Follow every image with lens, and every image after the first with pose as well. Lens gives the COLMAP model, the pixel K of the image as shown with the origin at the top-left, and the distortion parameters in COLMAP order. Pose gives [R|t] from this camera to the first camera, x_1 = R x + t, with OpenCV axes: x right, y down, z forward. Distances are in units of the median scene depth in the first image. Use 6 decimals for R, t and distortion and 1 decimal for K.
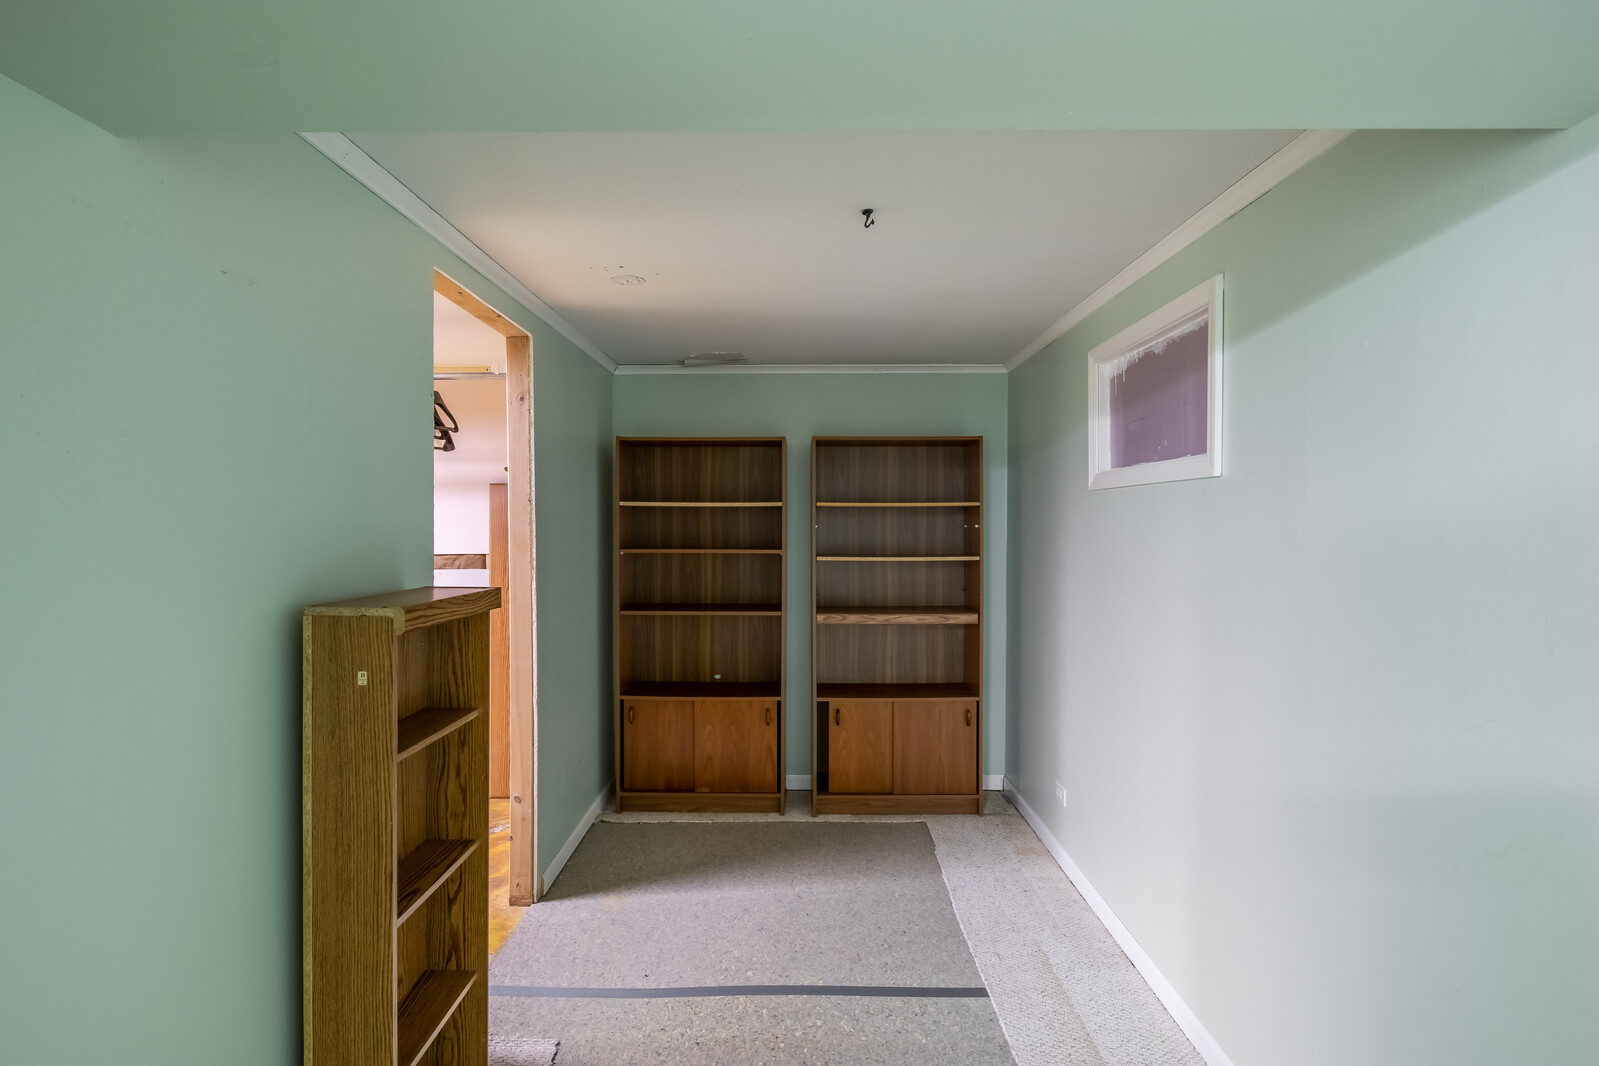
lens RADIAL K [[803.8, 0, 798.7], [0, 803.8, 523.1], [0, 0, 1]] dist [-0.002503, -0.000888]
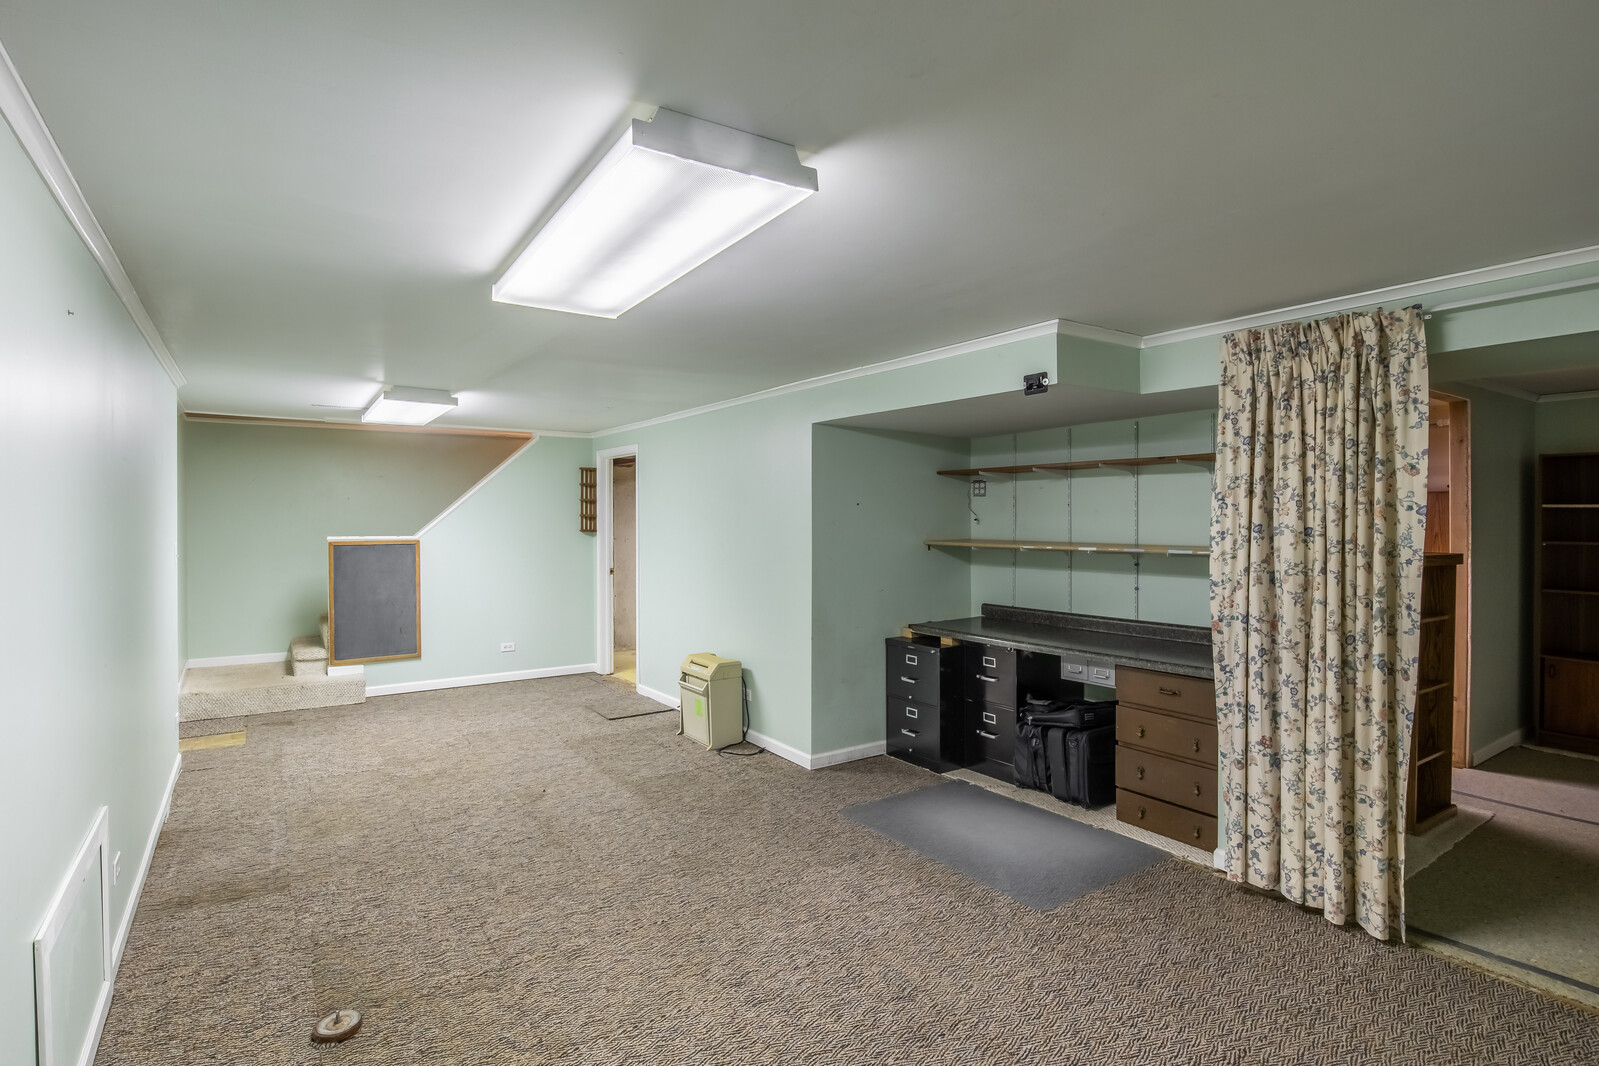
lens RADIAL K [[803.8, 0, 798.7], [0, 803.8, 523.1], [0, 0, 1]] dist [-0.002503, -0.000888]
pose [[0.572006, 0.008669, -0.820204, 0.152088], [-0.004214, 0.999962, 0.007630, -0.001035], [0.820239, -0.000908, 0.572021, -0.723922]]
